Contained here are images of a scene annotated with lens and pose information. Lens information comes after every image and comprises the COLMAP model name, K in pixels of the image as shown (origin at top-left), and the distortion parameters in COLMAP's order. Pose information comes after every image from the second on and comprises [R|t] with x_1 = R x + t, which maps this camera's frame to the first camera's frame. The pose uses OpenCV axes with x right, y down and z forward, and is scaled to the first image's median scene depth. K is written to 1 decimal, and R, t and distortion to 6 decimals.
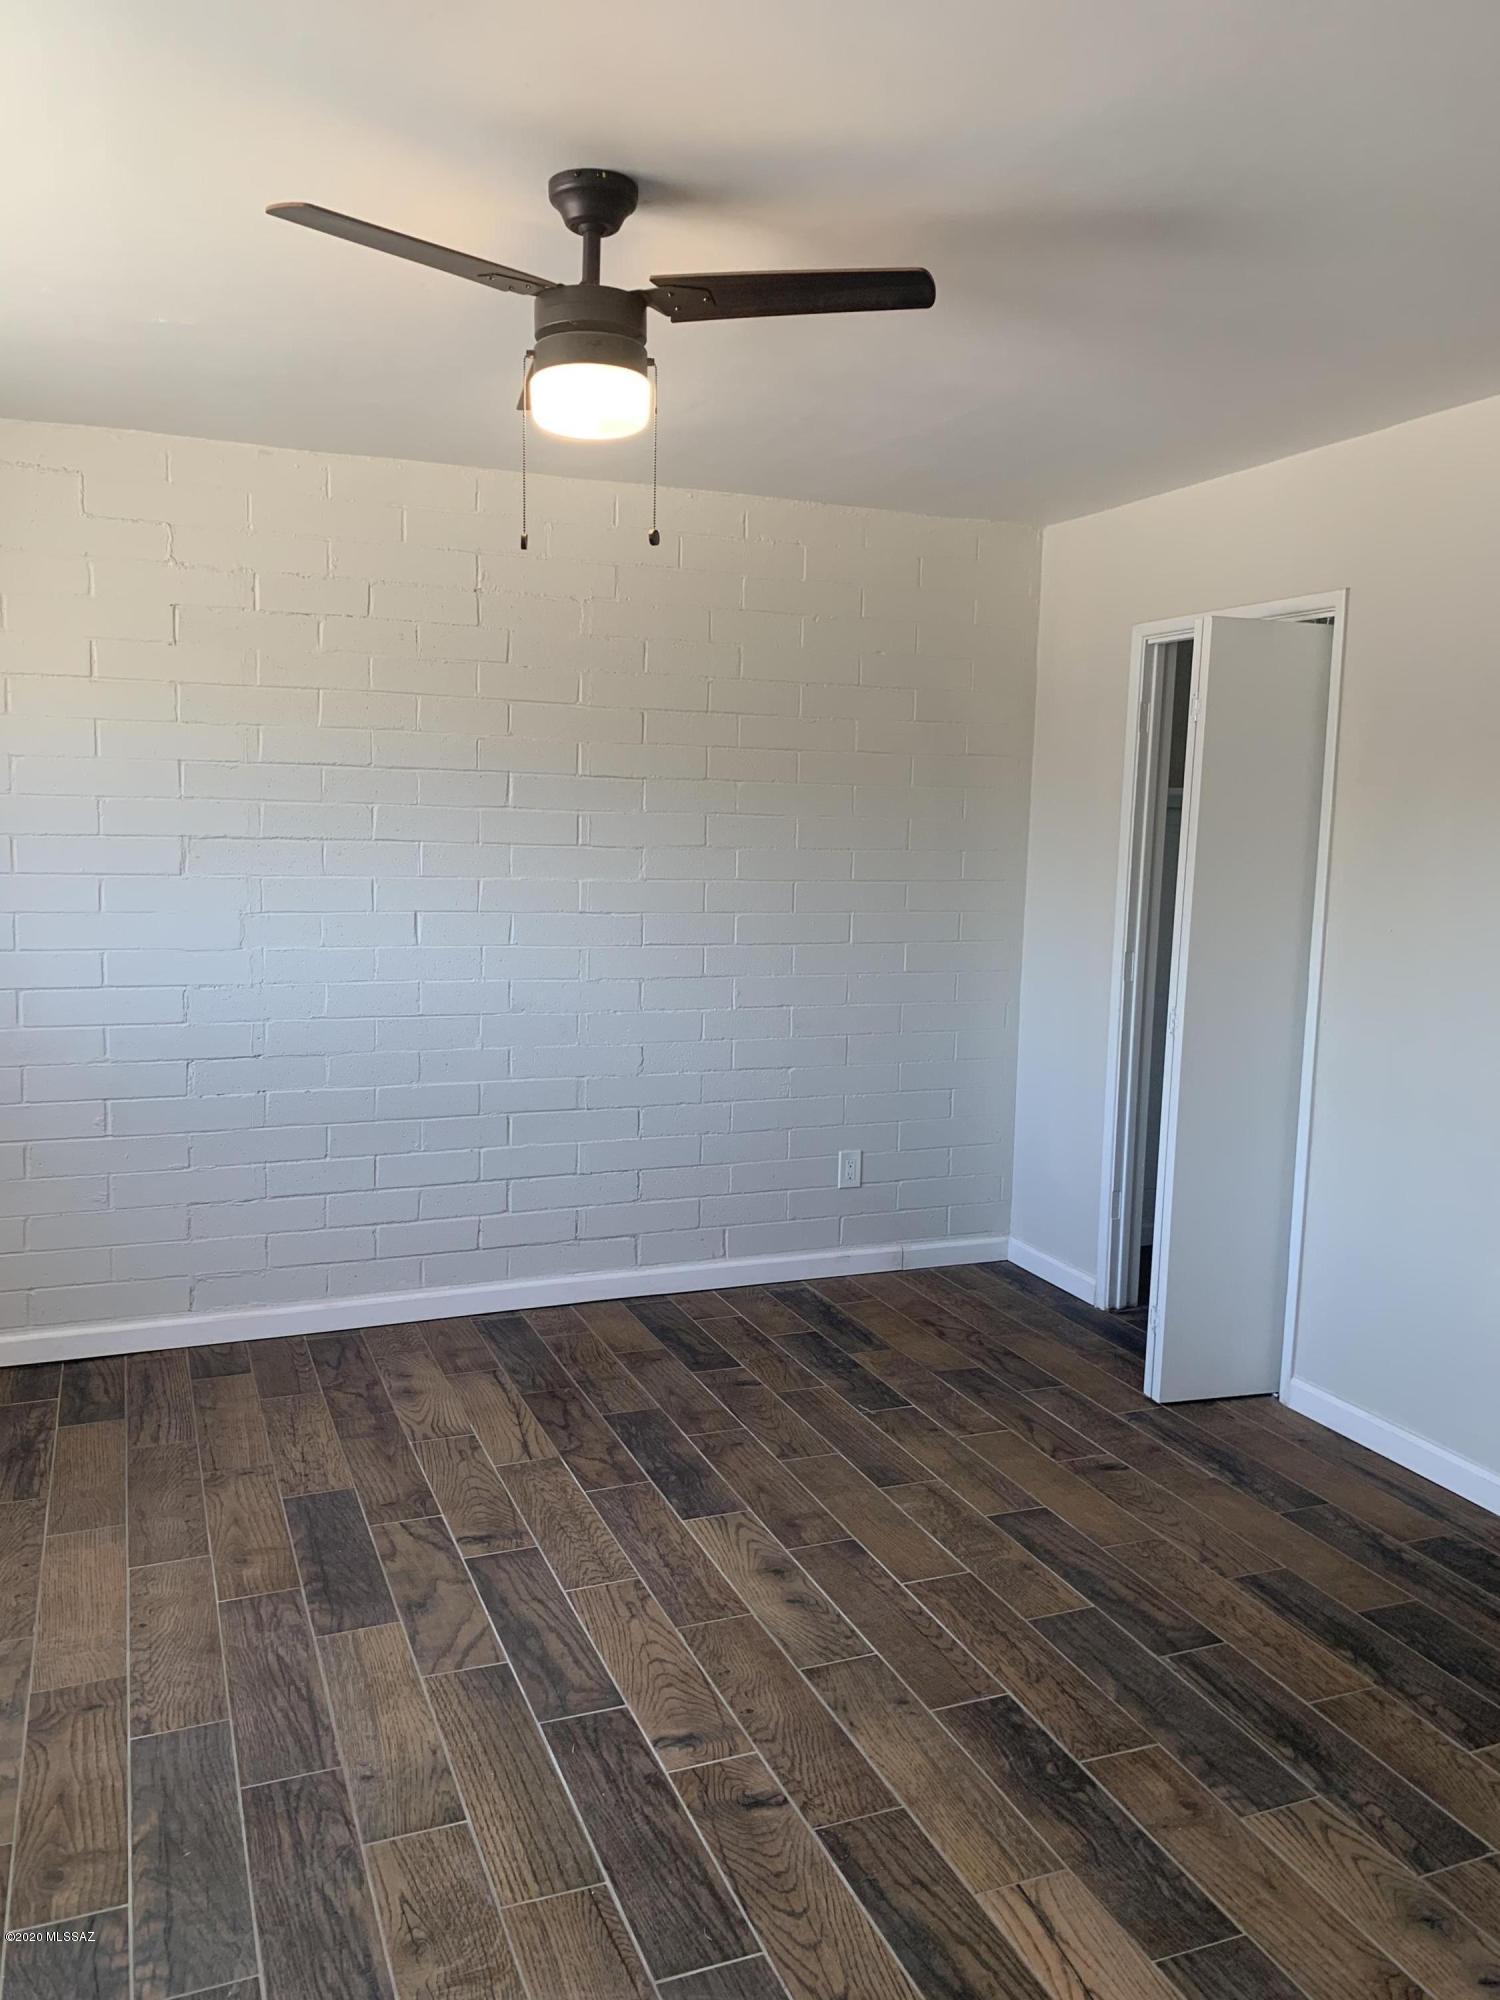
lens RADIAL K [[1528.0, 0, 763.5], [0, 1528.0, 1005.4], [0, 0, 1]] dist [0.004443, -0.004010]
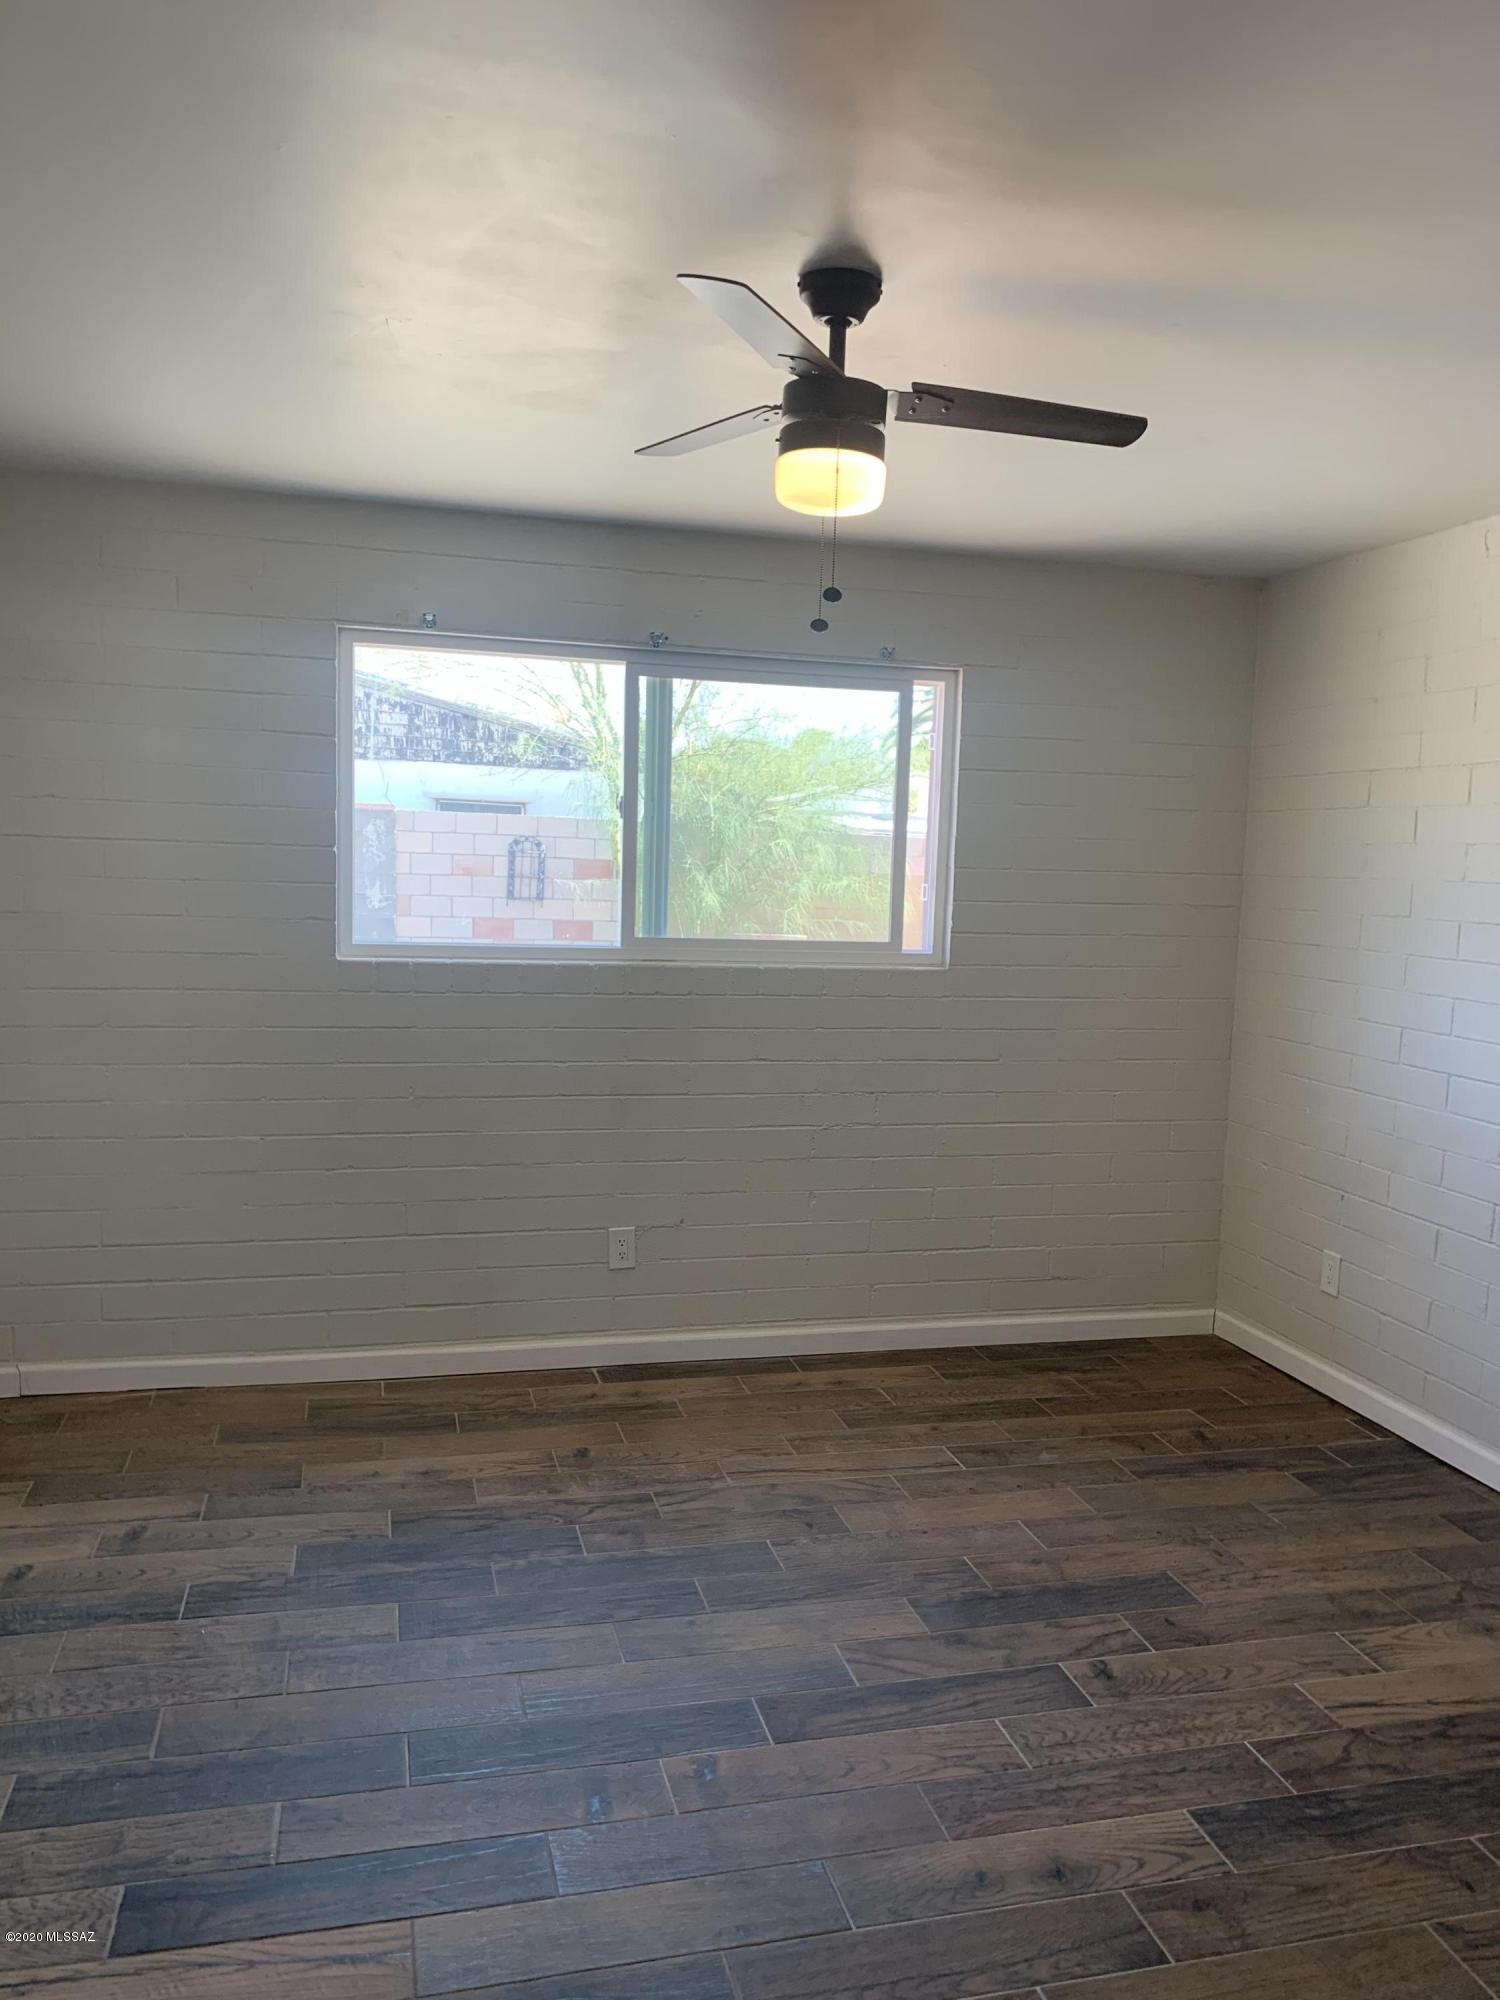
lens RADIAL K [[1515.8, 0, 750.0], [0, 1515.8, 1000.0], [0, 0, 1]] dist [0.047626, 0.001720]
pose [[-0.141179, 0.060418, -0.988139, 0.720304], [-0.145839, 0.985977, 0.081122, -0.092491], [0.979183, 0.155562, -0.130388, 0.834608]]
